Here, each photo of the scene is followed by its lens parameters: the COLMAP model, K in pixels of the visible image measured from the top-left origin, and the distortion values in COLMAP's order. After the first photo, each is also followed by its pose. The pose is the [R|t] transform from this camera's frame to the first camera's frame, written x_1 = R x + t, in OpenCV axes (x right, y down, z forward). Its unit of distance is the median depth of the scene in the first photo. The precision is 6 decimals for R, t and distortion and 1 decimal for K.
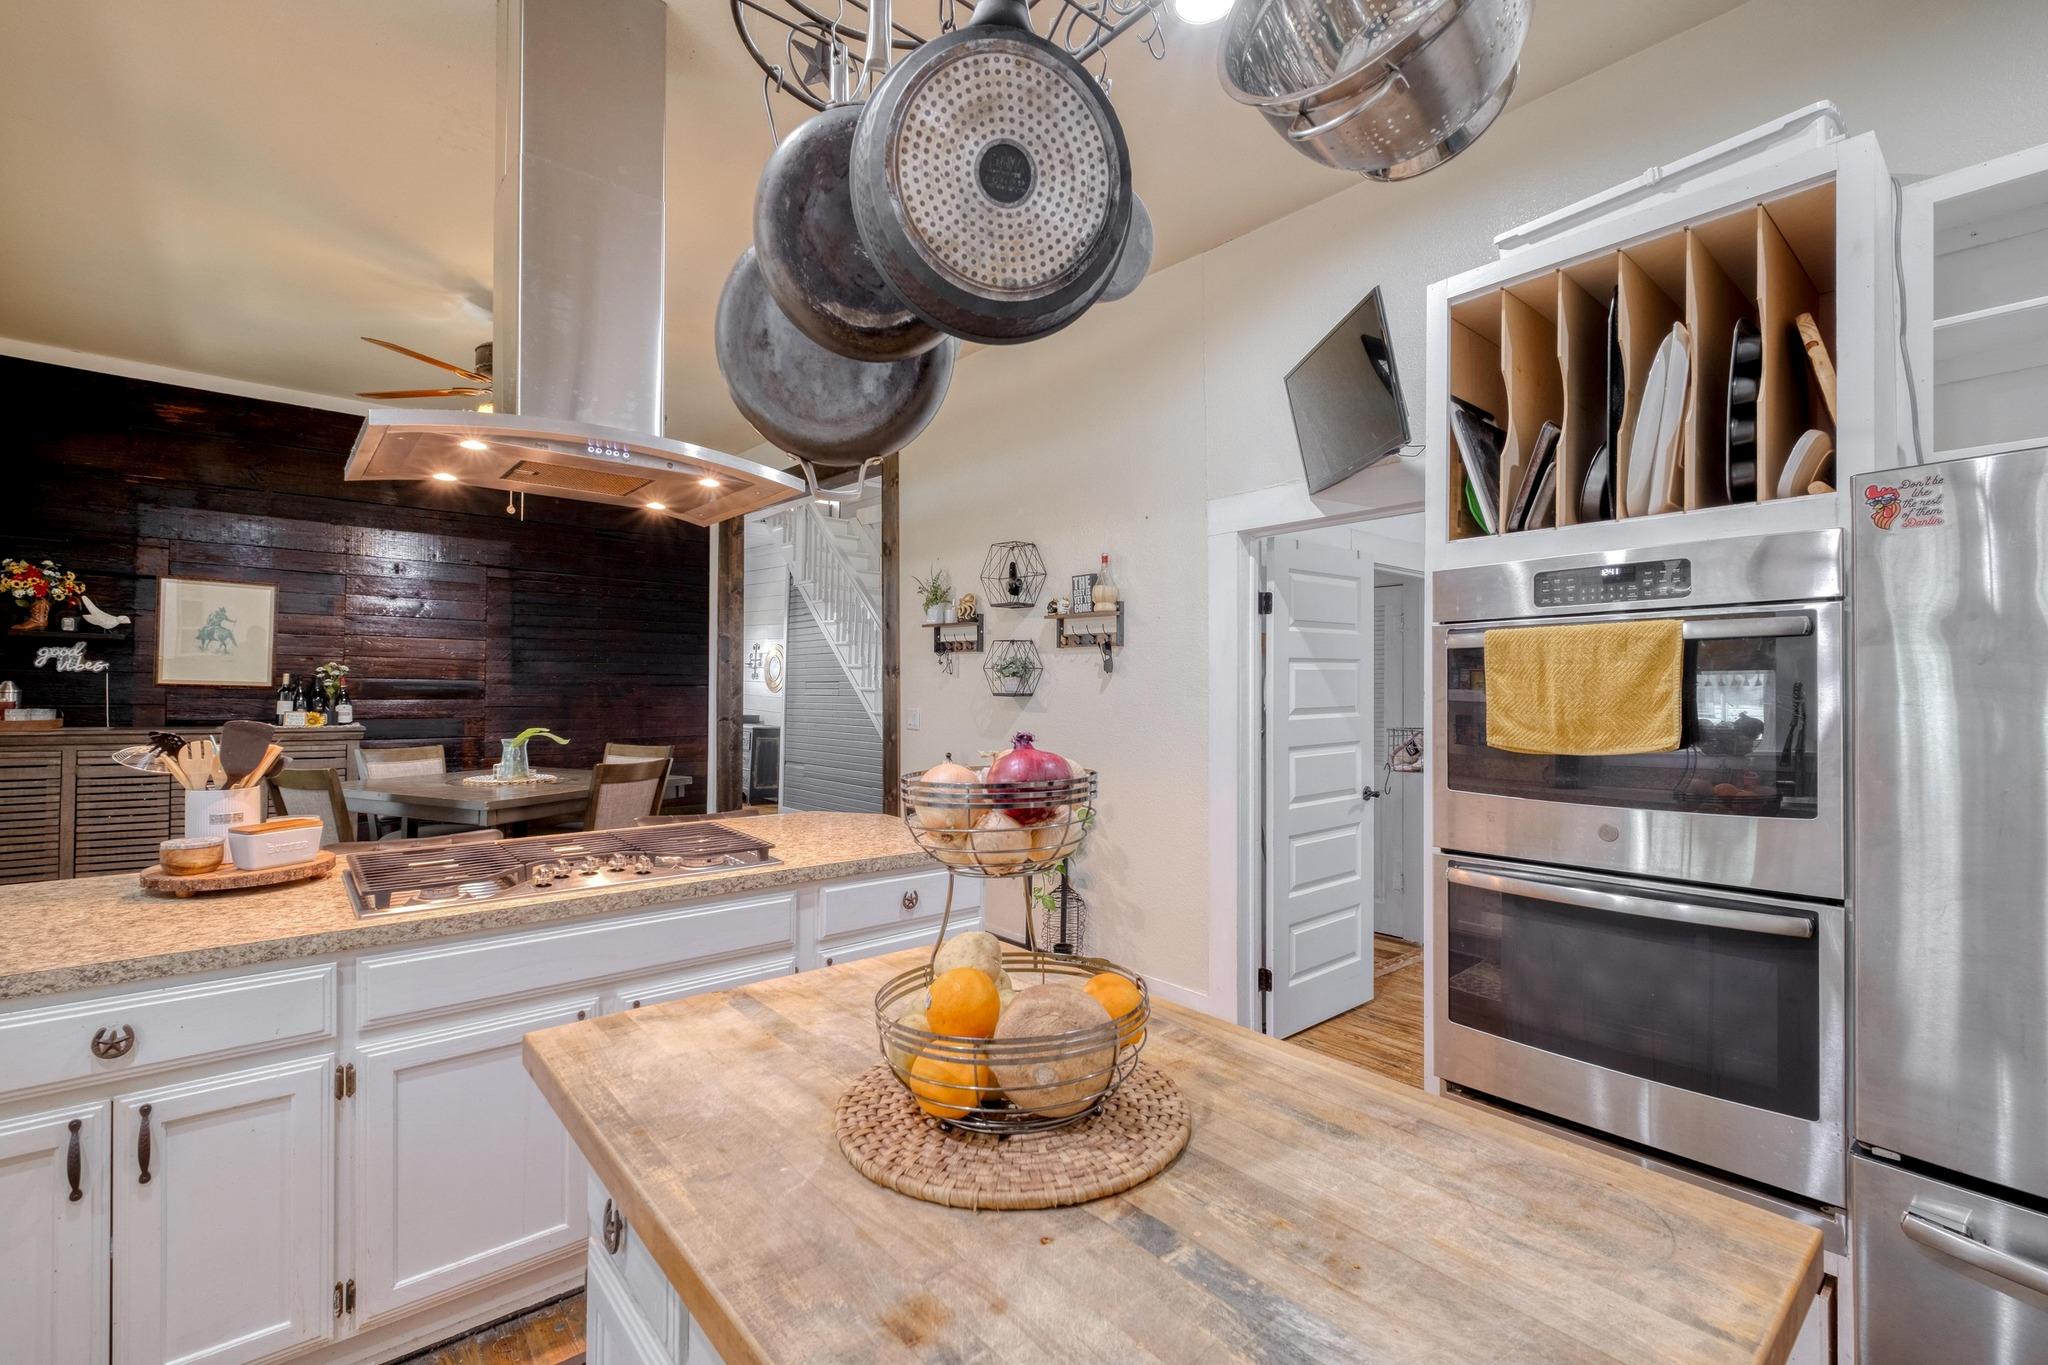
lens RADIAL K [[887.1, 0, 1023.7], [0, 887.1, 680.7], [0, 0, 1]] dist [-0.000738, -0.002191]
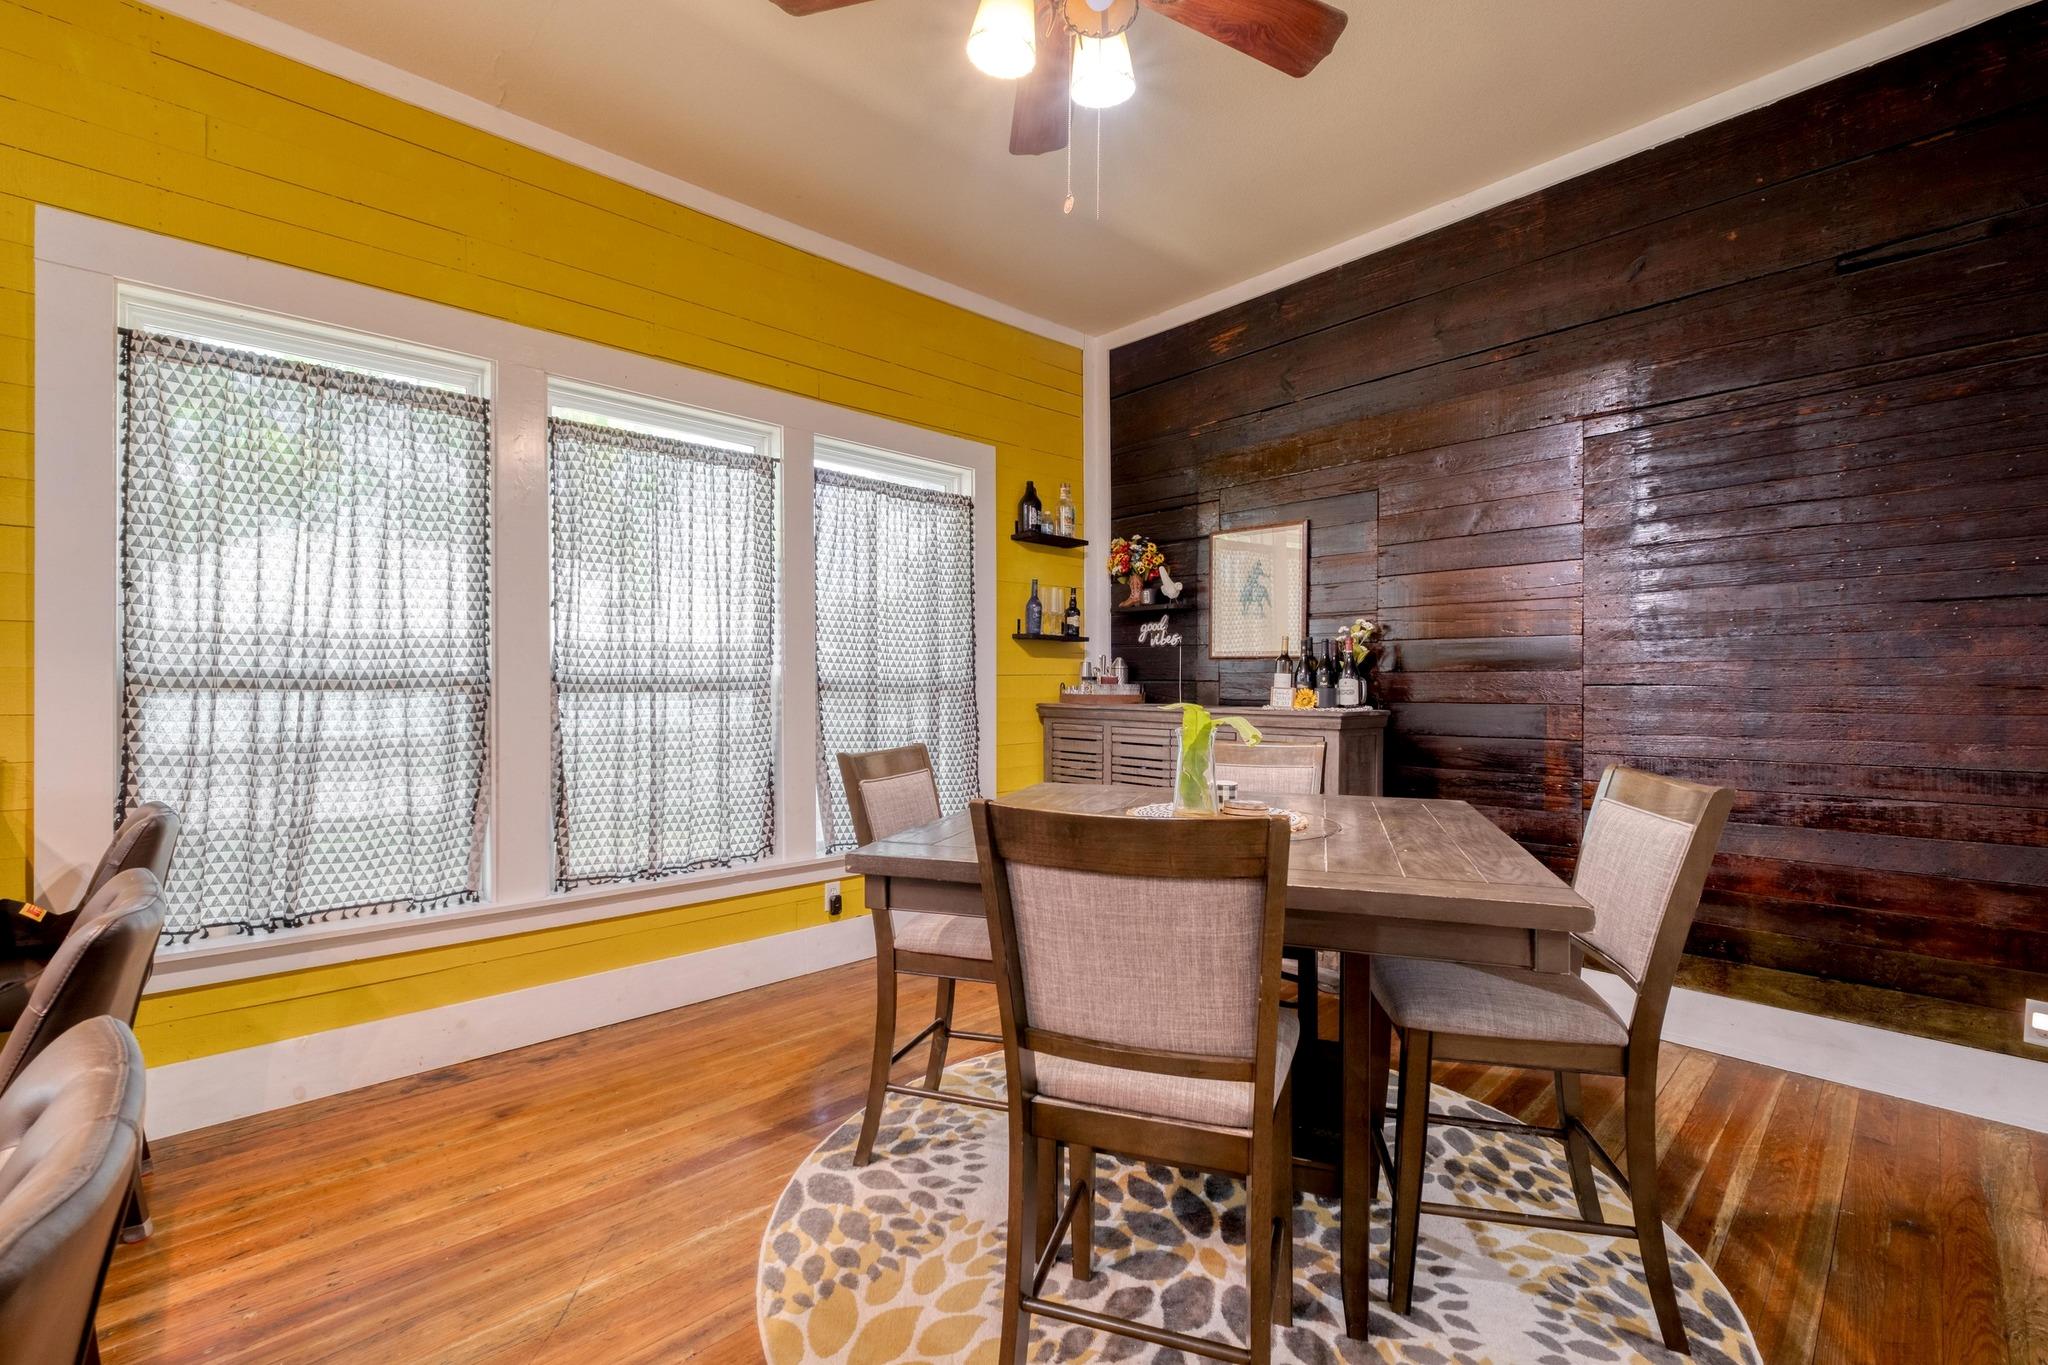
lens RADIAL K [[887.1, 0, 1019.0], [0, 887.1, 681.5], [0, 0, 1]] dist [-0.000738, -0.002191]
pose [[0.056437, -0.017562, -0.998252, -0.116002], [0.005992, 0.999833, -0.017251, 0.042845], [0.998388, -0.005008, 0.056533, 0.776234]]
